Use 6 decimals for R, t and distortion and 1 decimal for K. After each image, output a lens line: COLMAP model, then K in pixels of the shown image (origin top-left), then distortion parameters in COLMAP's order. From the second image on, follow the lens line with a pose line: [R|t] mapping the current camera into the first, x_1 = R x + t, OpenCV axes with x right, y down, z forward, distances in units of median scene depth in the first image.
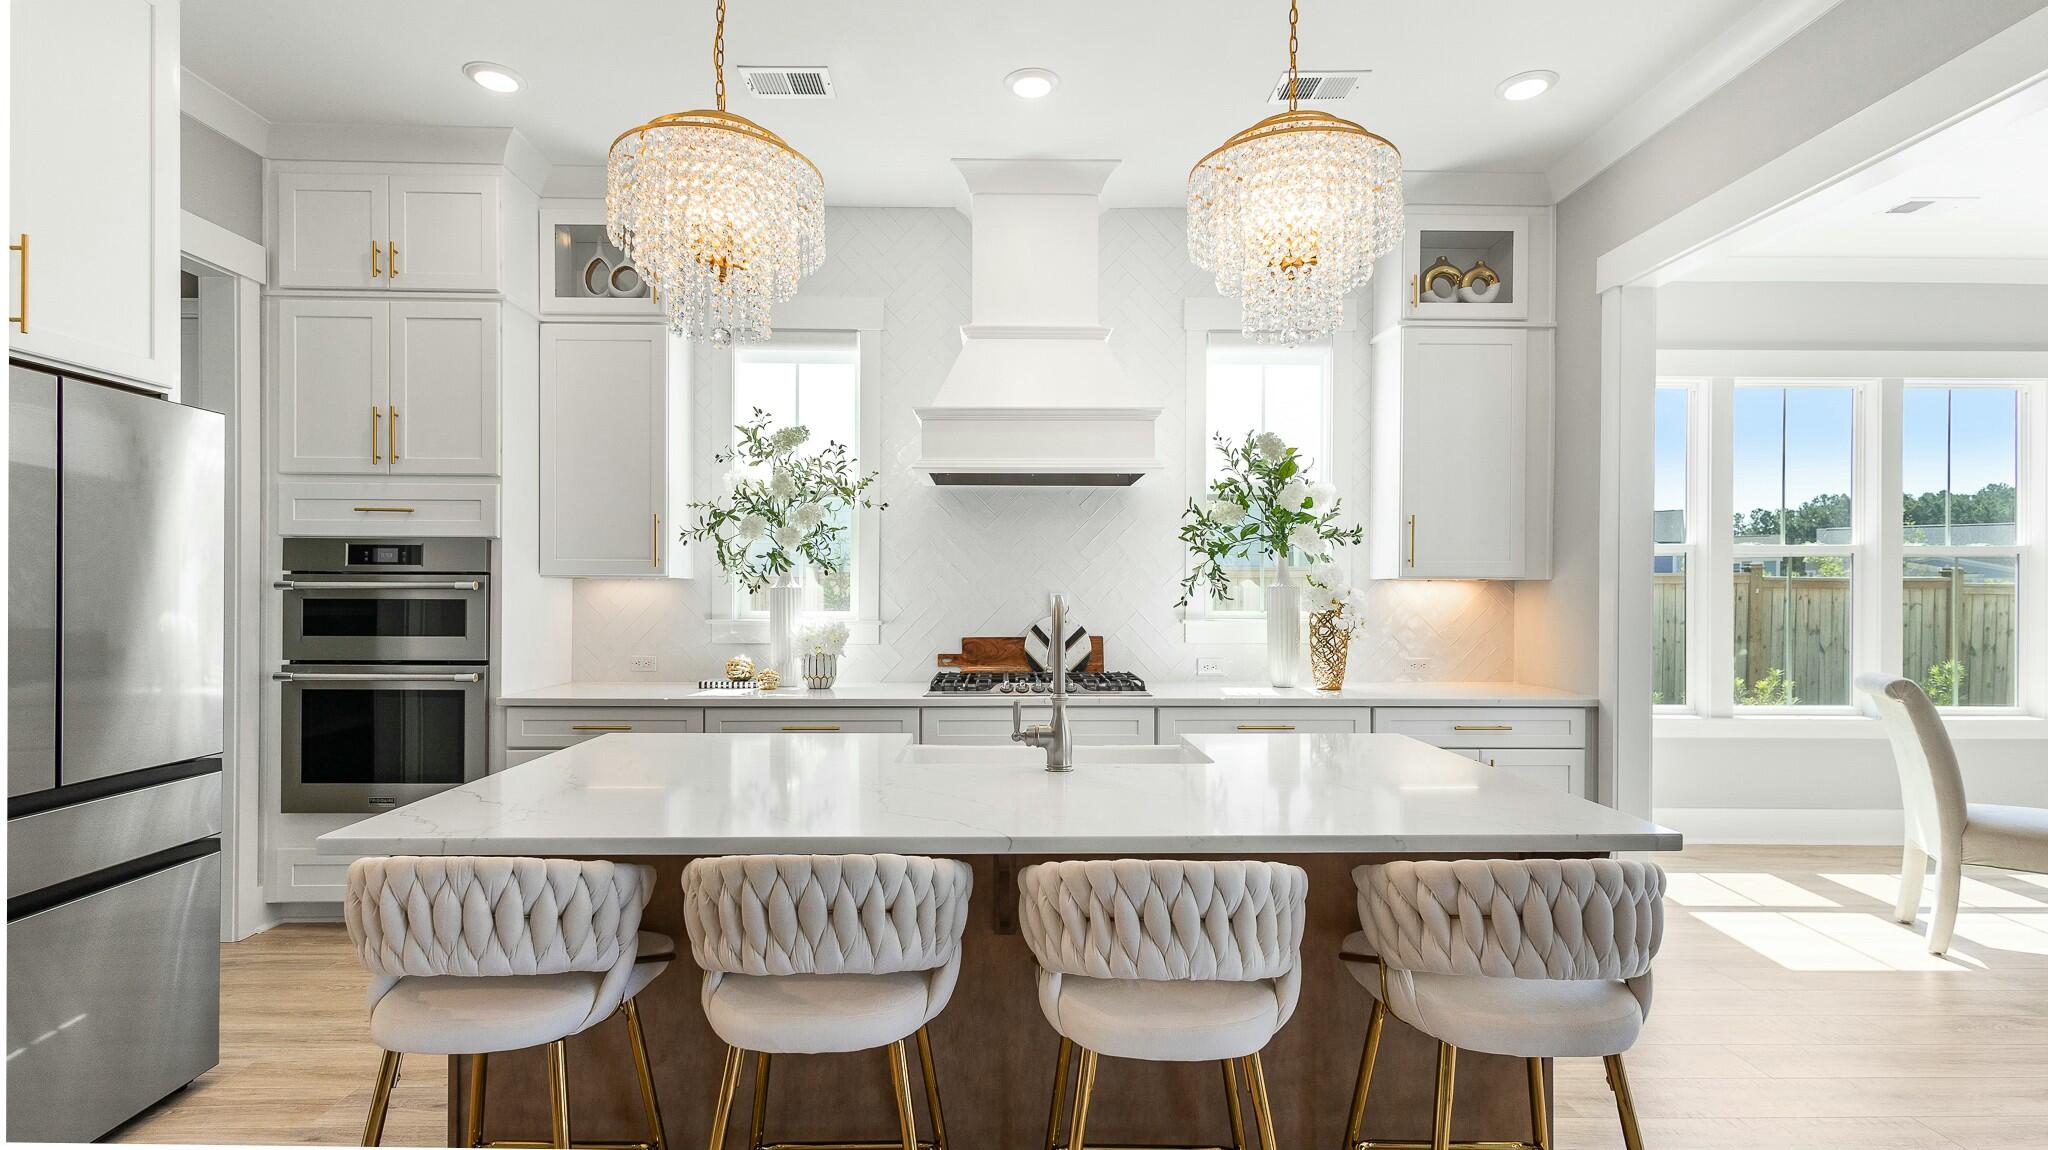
lens RADIAL K [[937.3, 0, 1020.7], [0, 937.3, 573.1], [0, 0, 1]] dist [0.012955, -0.007277]
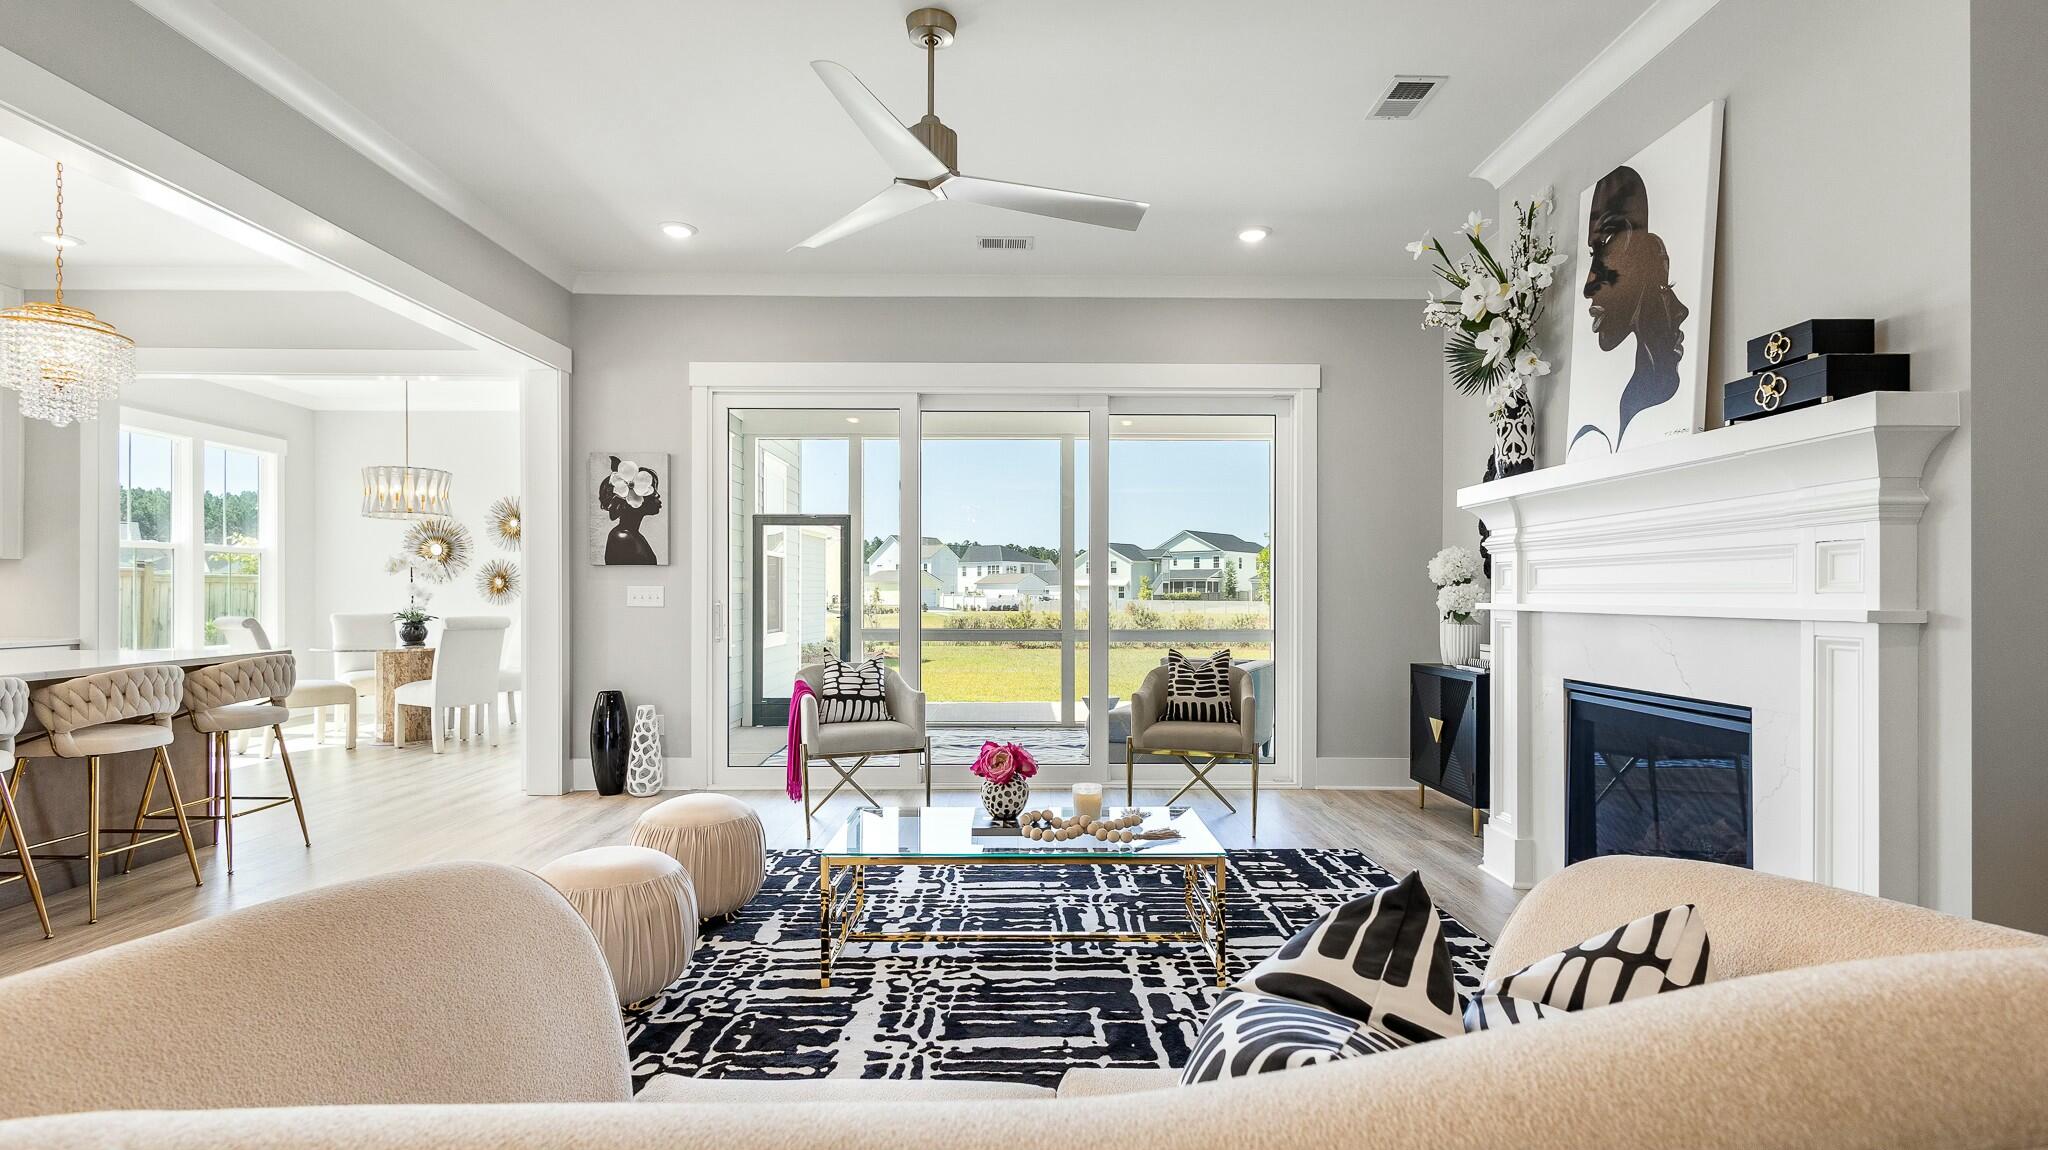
lens RADIAL K [[942.8, 0, 1035.2], [0, 942.8, 591.9], [0, 0, 1]] dist [0.006475, 0.000145]
pose [[-0.016751, -0.003942, 0.999852, -0.868163], [-0.023869, 0.999709, 0.003541, 0.013995], [-0.999575, -0.023806, -0.016840, -0.478058]]
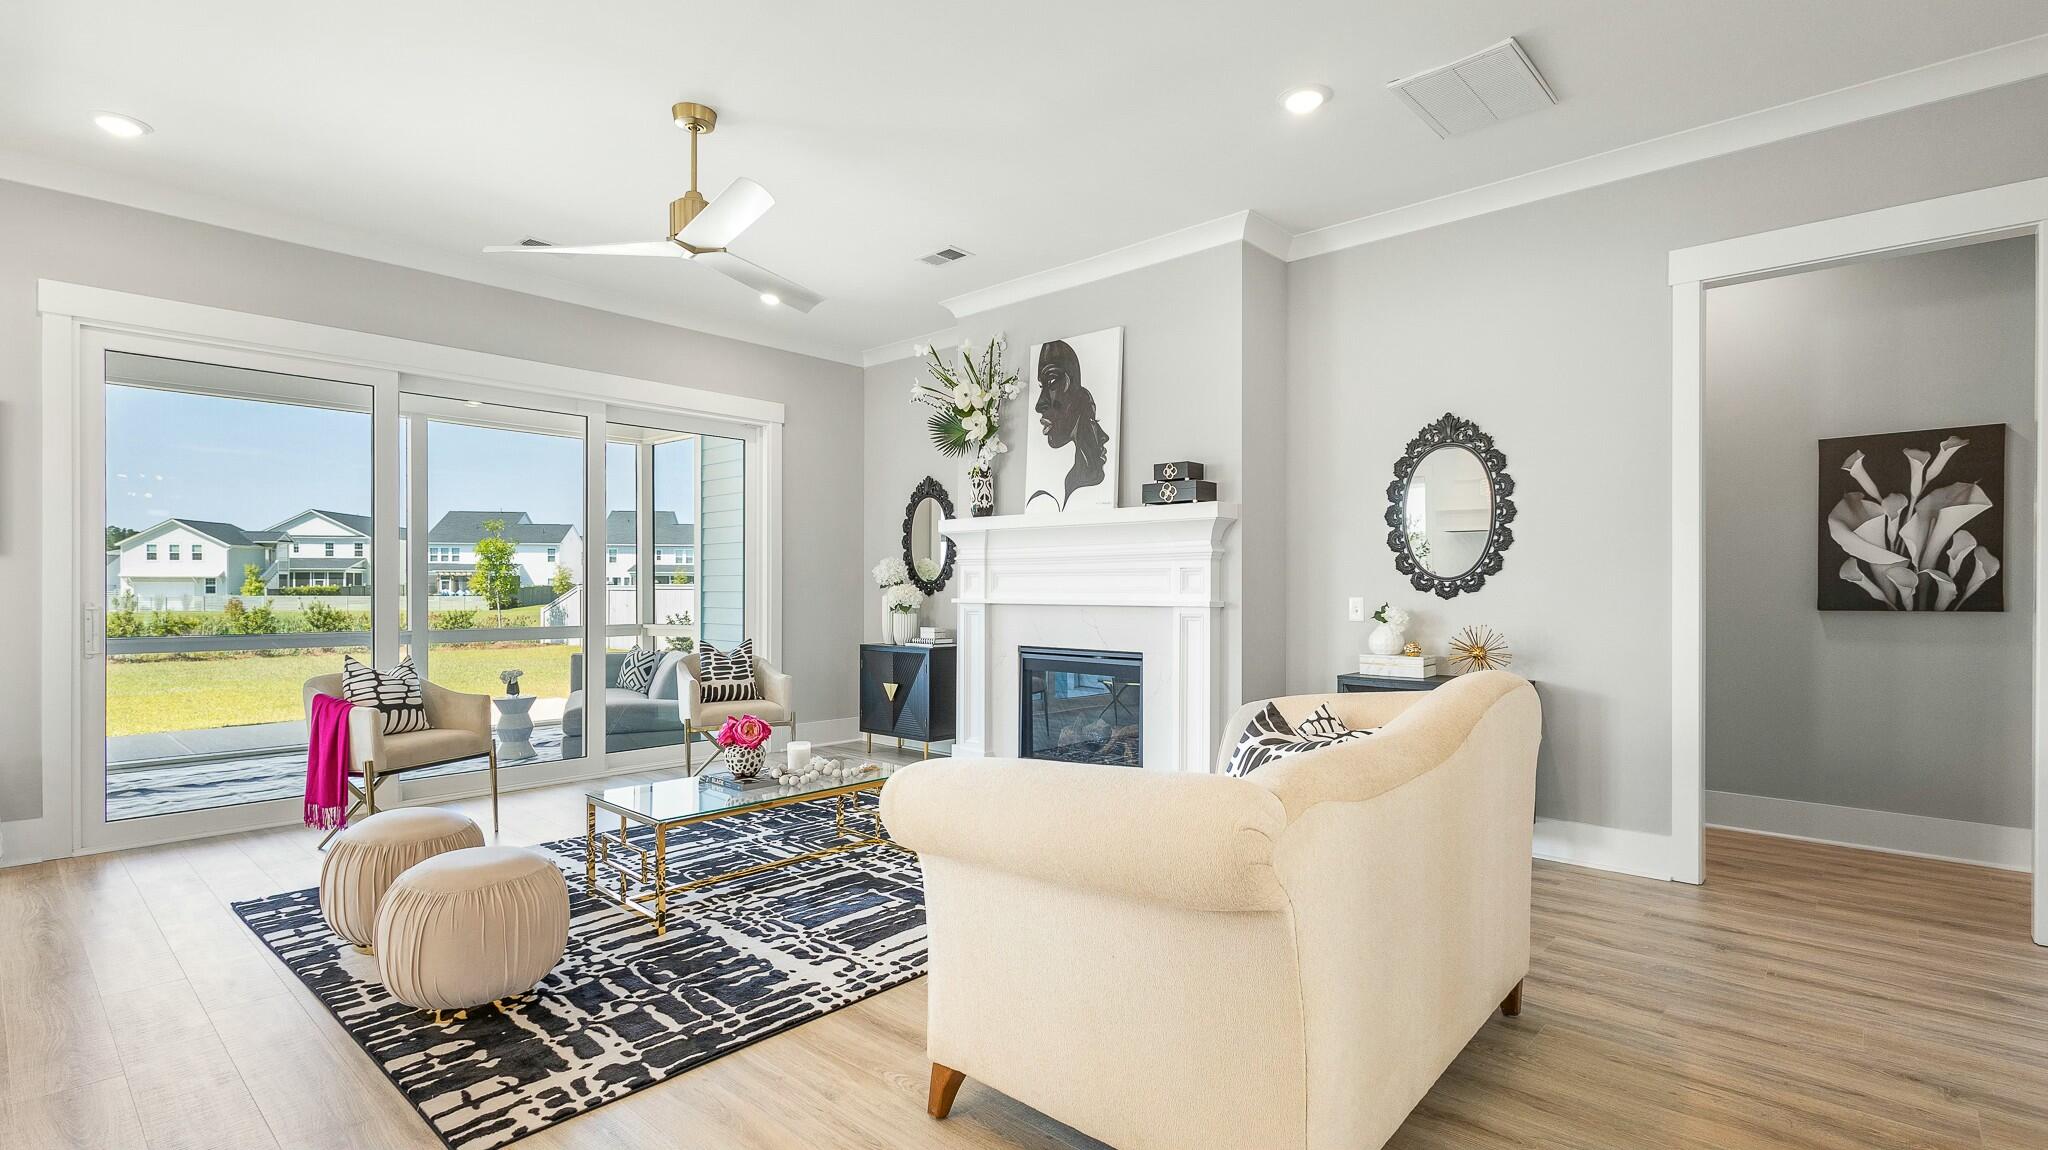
lens RADIAL K [[934.5, 0, 1025.0], [0, 934.5, 586.0], [0, 0, 1]] dist [0.011171, 0.000099]
pose [[-0.741059, -0.005210, 0.671419, -0.942250], [-0.020752, 0.999670, -0.015147, 0.018619], [-0.671119, -0.025158, -0.740923, 0.066809]]
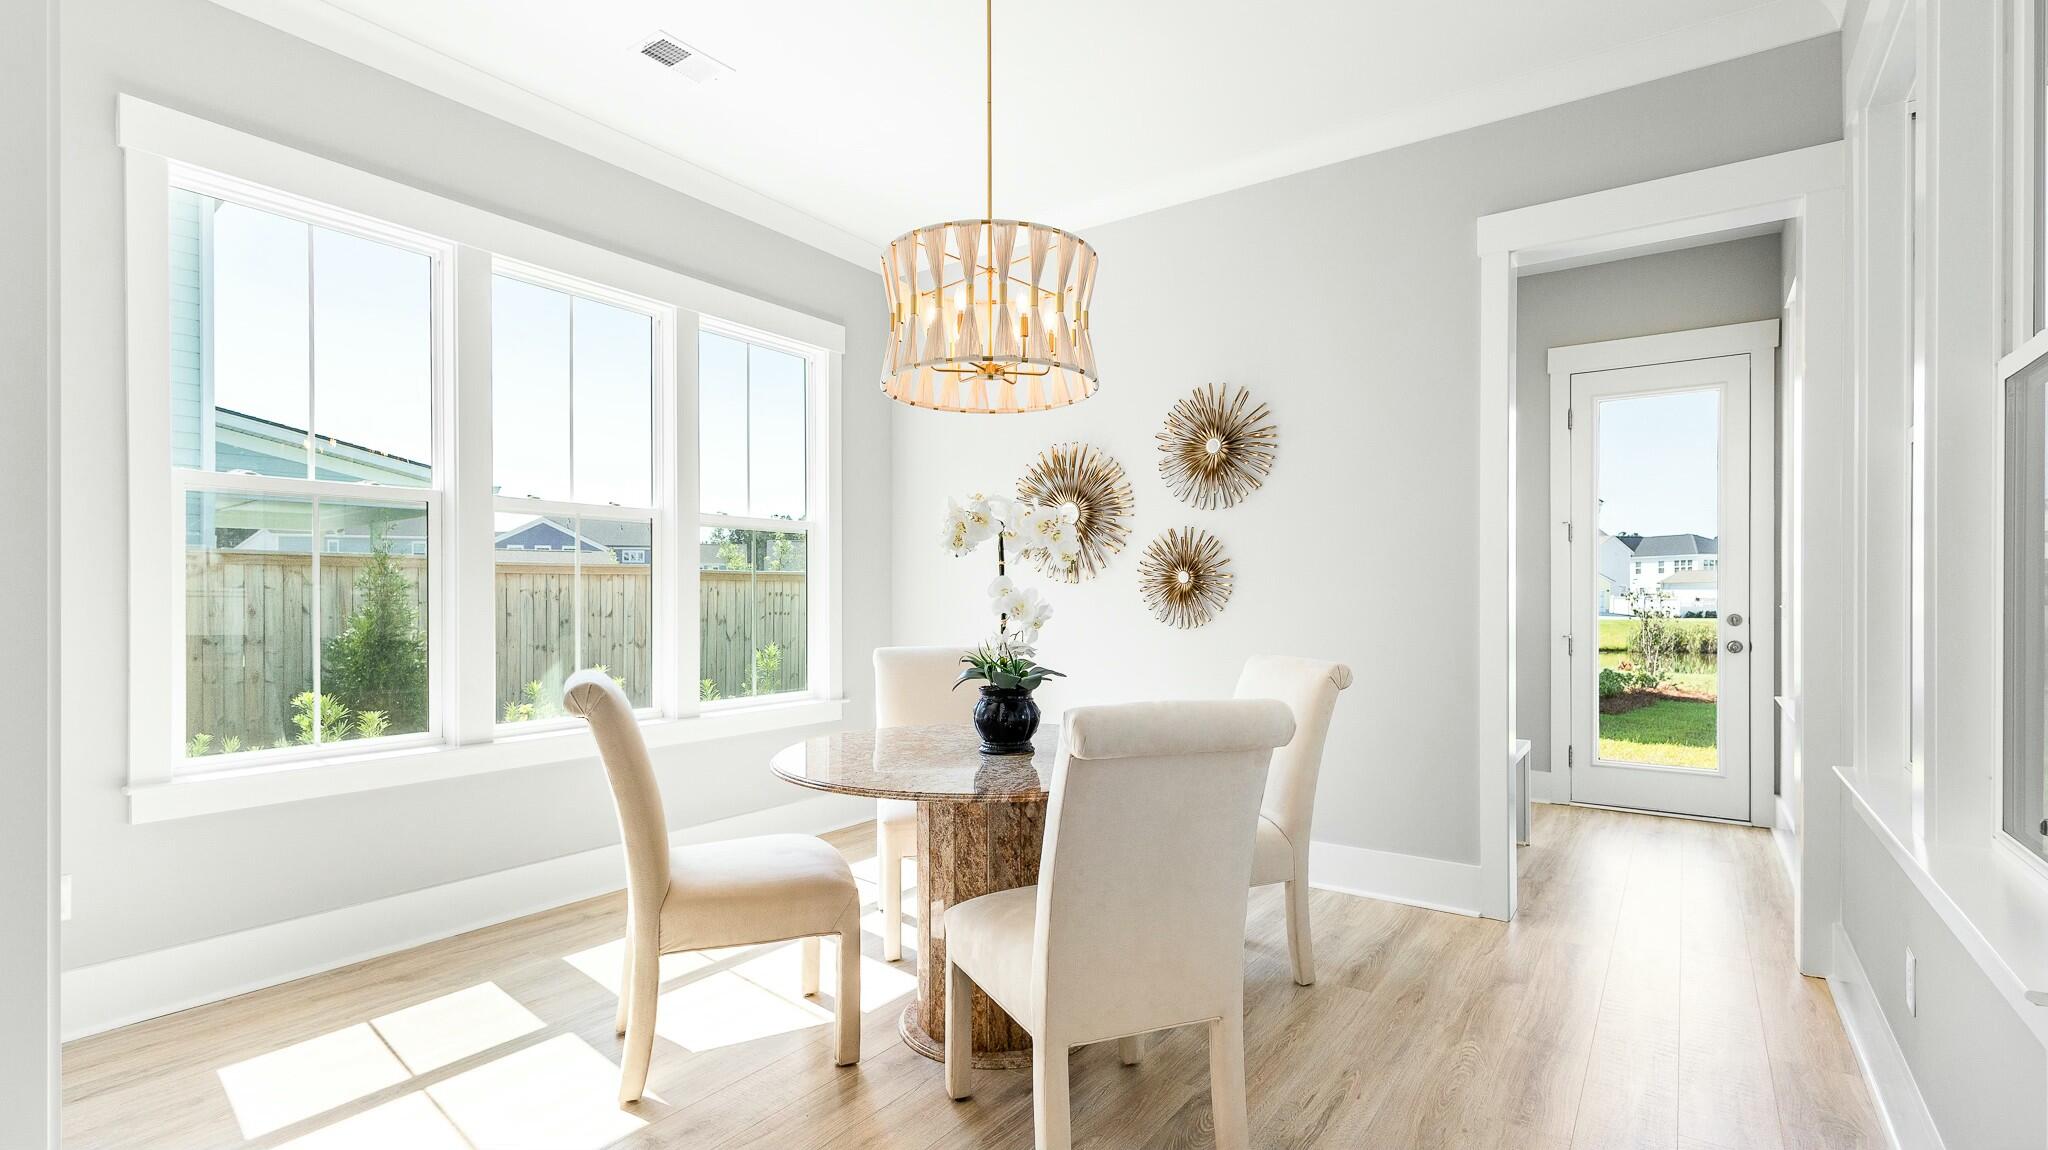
lens RADIAL K [[955.4, 0, 1020.1], [0, 955.4, 581.8], [0, 0, 1]] dist [0.012420, 0.000798]
pose [[0.576824, 0.005744, 0.816849, 0.520790], [-0.013626, 0.999904, 0.002592, 0.034752], [-0.816755, -0.012626, 0.576846, 0.348597]]
